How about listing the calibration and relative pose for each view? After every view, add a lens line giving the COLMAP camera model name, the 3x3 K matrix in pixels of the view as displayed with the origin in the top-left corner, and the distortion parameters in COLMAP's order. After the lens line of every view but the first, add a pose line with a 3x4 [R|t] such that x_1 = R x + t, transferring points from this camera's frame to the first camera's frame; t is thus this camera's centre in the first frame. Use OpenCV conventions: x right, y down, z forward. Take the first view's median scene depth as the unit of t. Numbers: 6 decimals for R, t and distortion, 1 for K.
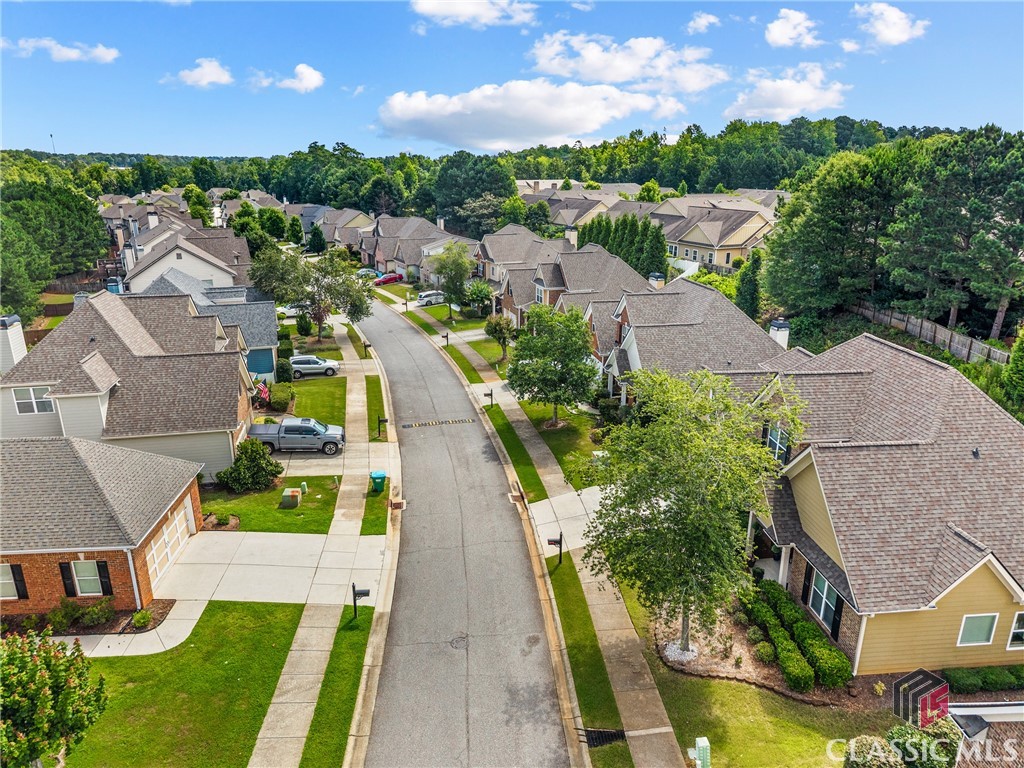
lens RADIAL K [[683.2, 0, 508.6], [0, 683.2, 387.3], [0, 0, 1]] dist [0.041478, -0.043258]
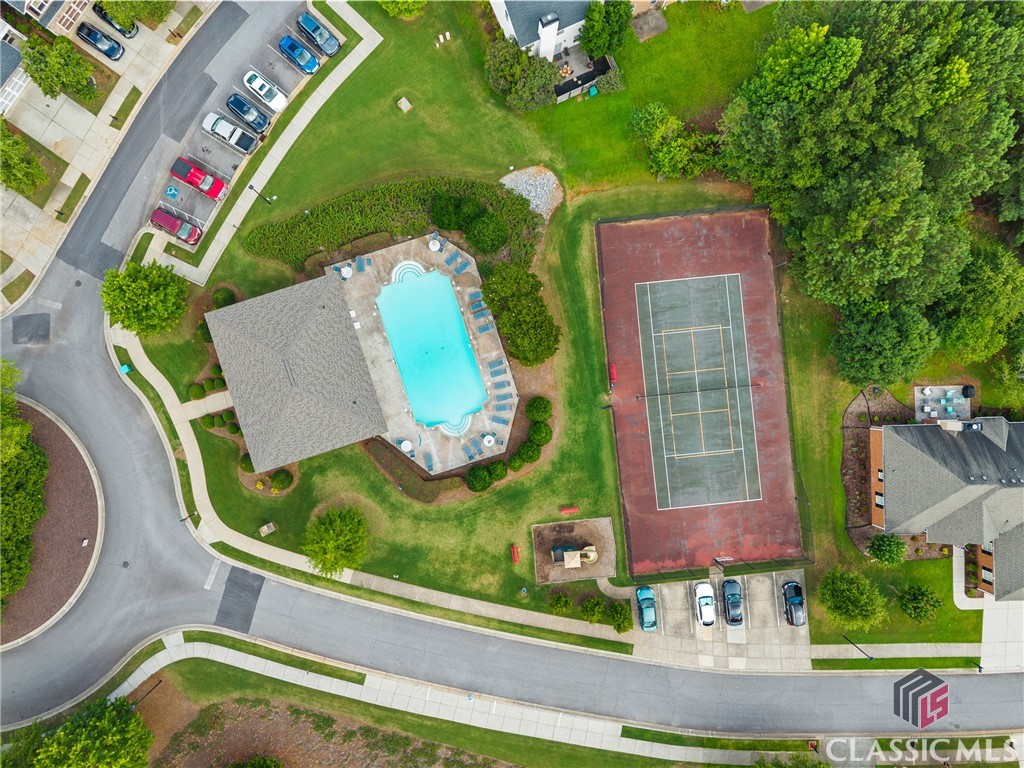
lens RADIAL K [[683.2, 0, 508.6], [0, 683.2, 387.3], [0, 0, 1]] dist [0.041478, -0.043258]
pose [[-0.056771, 0.998380, -0.003690, -0.890158], [-0.318014, -0.014579, 0.947974, -1.225605], [0.946385, 0.054991, 0.318327, -1.231179]]
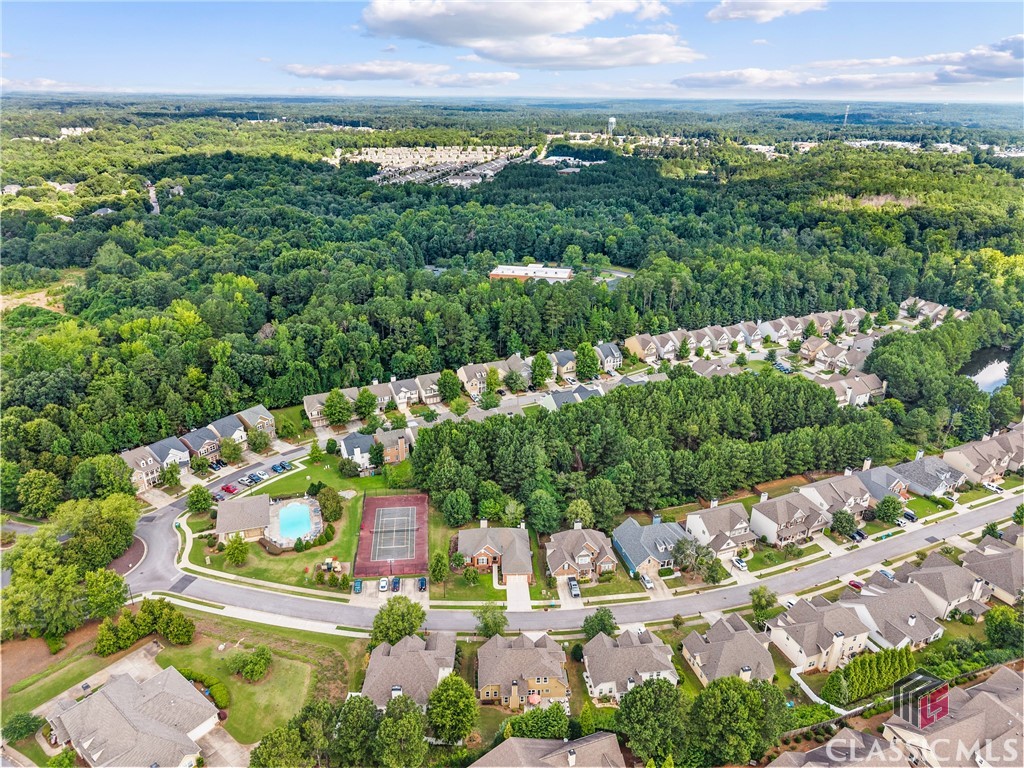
lens RADIAL K [[683.2, 0, 508.6], [0, 683.2, 387.3], [0, 0, 1]] dist [0.041478, -0.043258]
pose [[-0.040526, 0.385838, -0.921676, 3.389966], [-0.317669, 0.869597, 0.378004, -2.690573], [0.947335, 0.308106, 0.087328, -0.047973]]
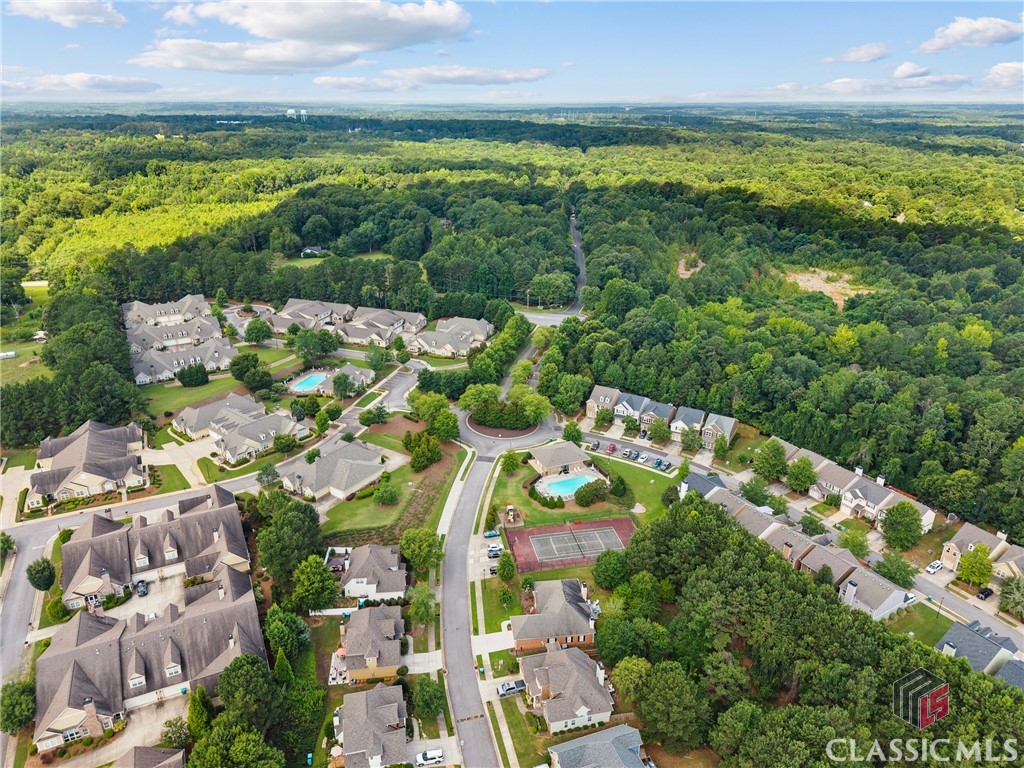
lens RADIAL K [[683.2, 0, 508.6], [0, 683.2, 387.3], [0, 0, 1]] dist [0.041478, -0.043258]
pose [[-0.999068, 0.005737, -0.042776, -0.194829], [-0.023537, 0.758351, 0.651422, -3.699523], [0.036176, 0.651822, -0.757509, 3.005589]]
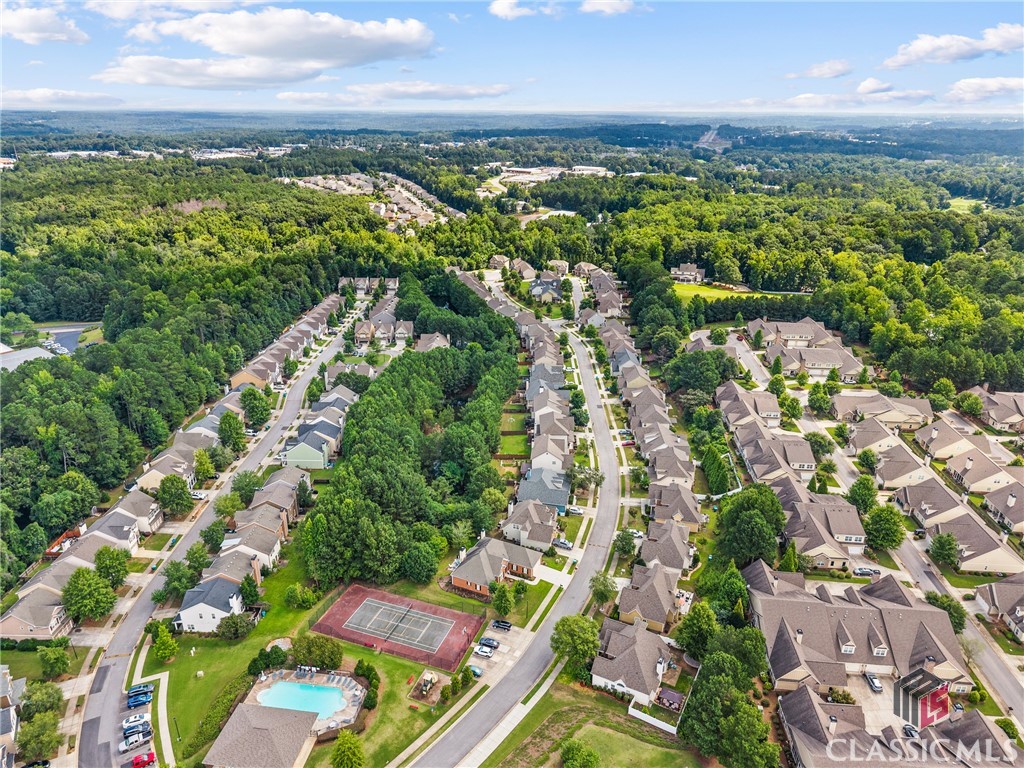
lens RADIAL K [[683.2, 0, 508.6], [0, 683.2, 387.3], [0, 0, 1]] dist [0.041478, -0.043258]
pose [[0.871625, 0.180345, -0.455791, 1.460480], [-0.147564, 0.983263, 0.106860, -1.607485], [0.467433, -0.025883, 0.883649, -3.648764]]
